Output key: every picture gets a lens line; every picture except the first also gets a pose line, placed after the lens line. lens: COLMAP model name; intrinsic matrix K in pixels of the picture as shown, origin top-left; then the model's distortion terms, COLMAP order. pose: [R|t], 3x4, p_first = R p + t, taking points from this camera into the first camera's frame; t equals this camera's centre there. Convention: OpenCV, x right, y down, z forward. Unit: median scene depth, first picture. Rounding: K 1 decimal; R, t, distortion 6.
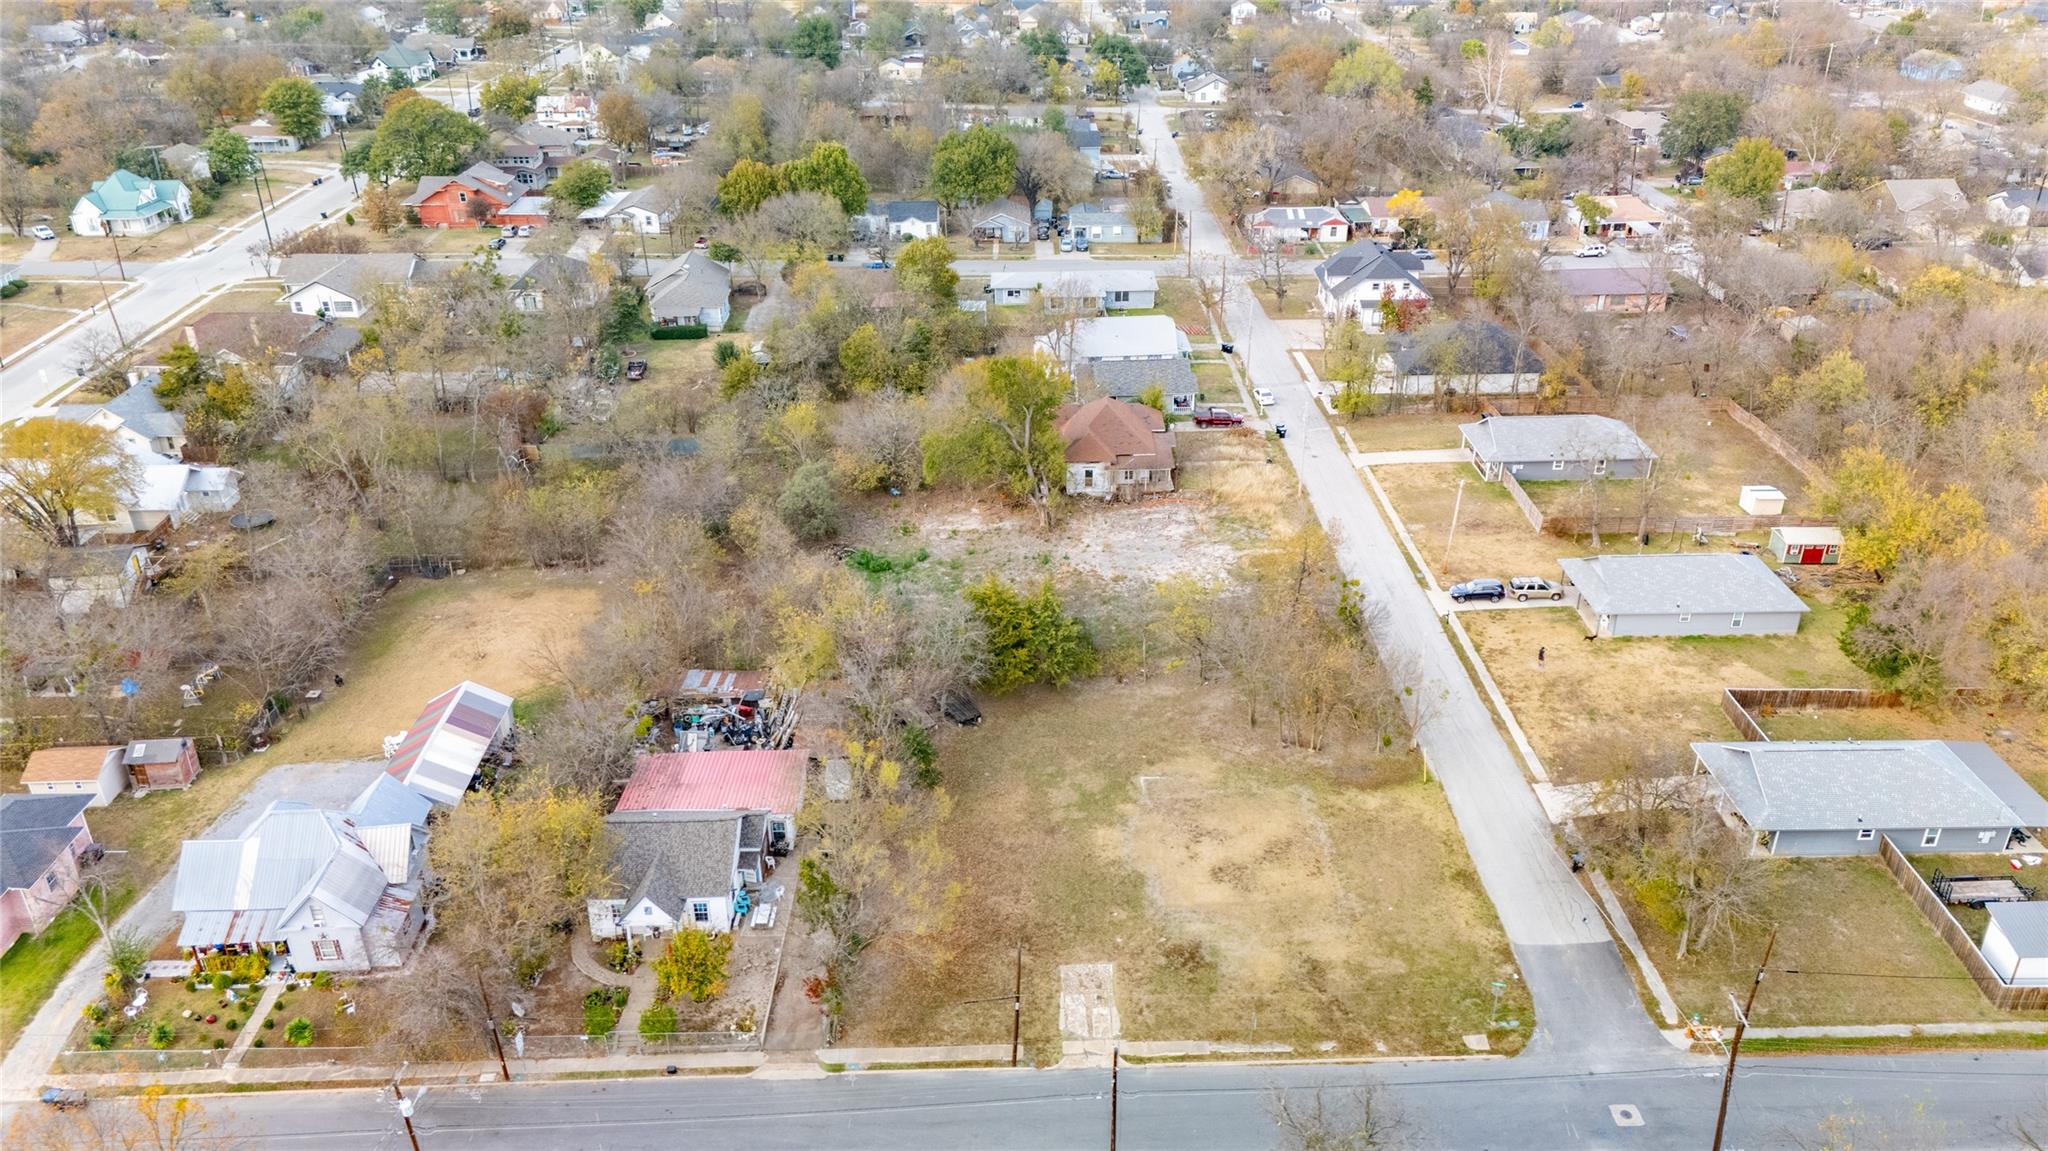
lens RADIAL K [[1463.4, 0, 1024.0], [0, 1463.4, 575.5], [0, 0, 1]] dist [0.080099, -0.081533]
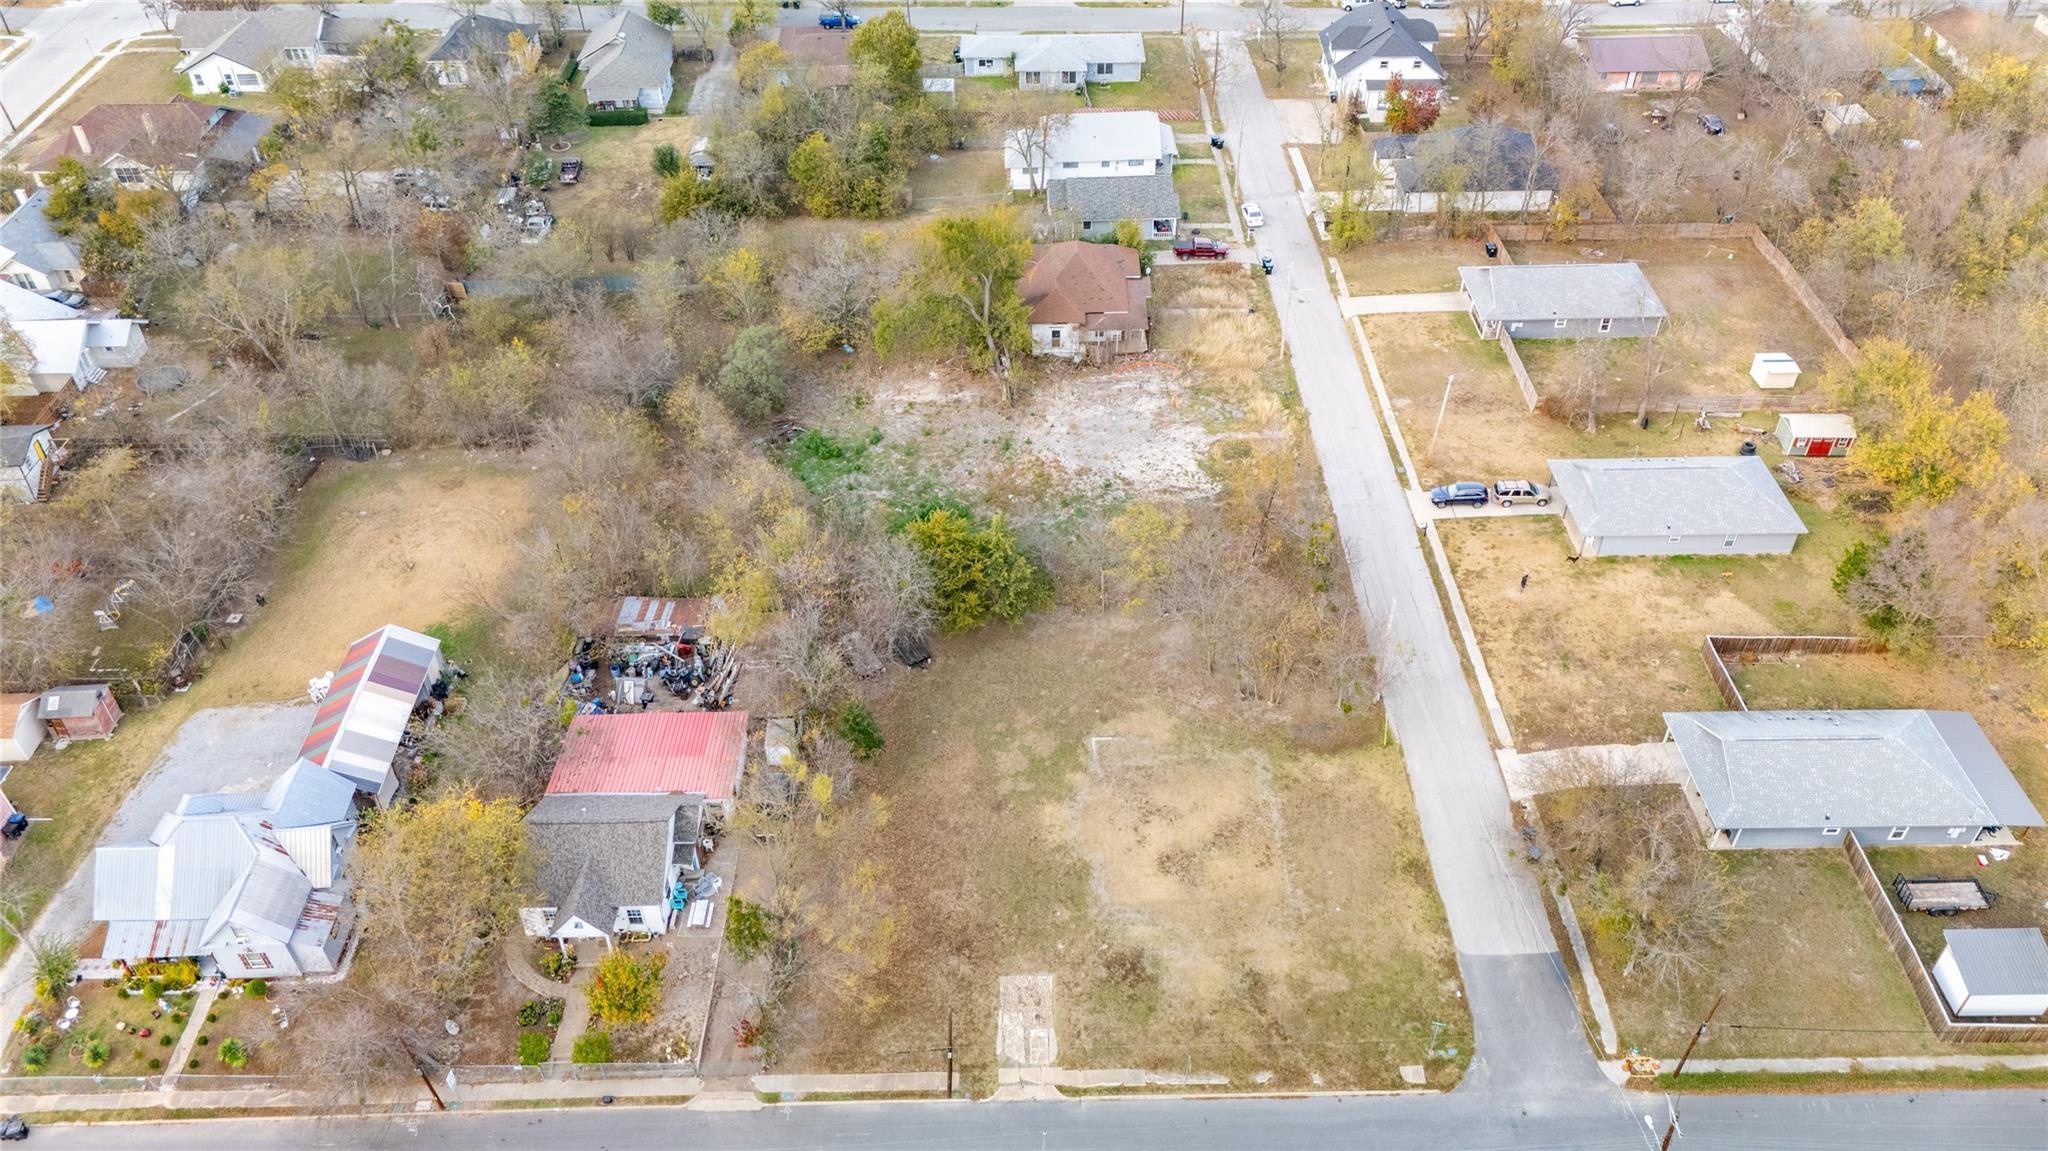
lens RADIAL K [[1463.4, 0, 1024.0], [0, 1463.4, 575.5], [0, 0, 1]] dist [0.080099, -0.081533]
pose [[1.000000, -0.000079, -0.000229, 0.032858], [0.000129, 0.973654, 0.228029, -0.178597], [0.000205, -0.228029, 0.973654, 0.079052]]
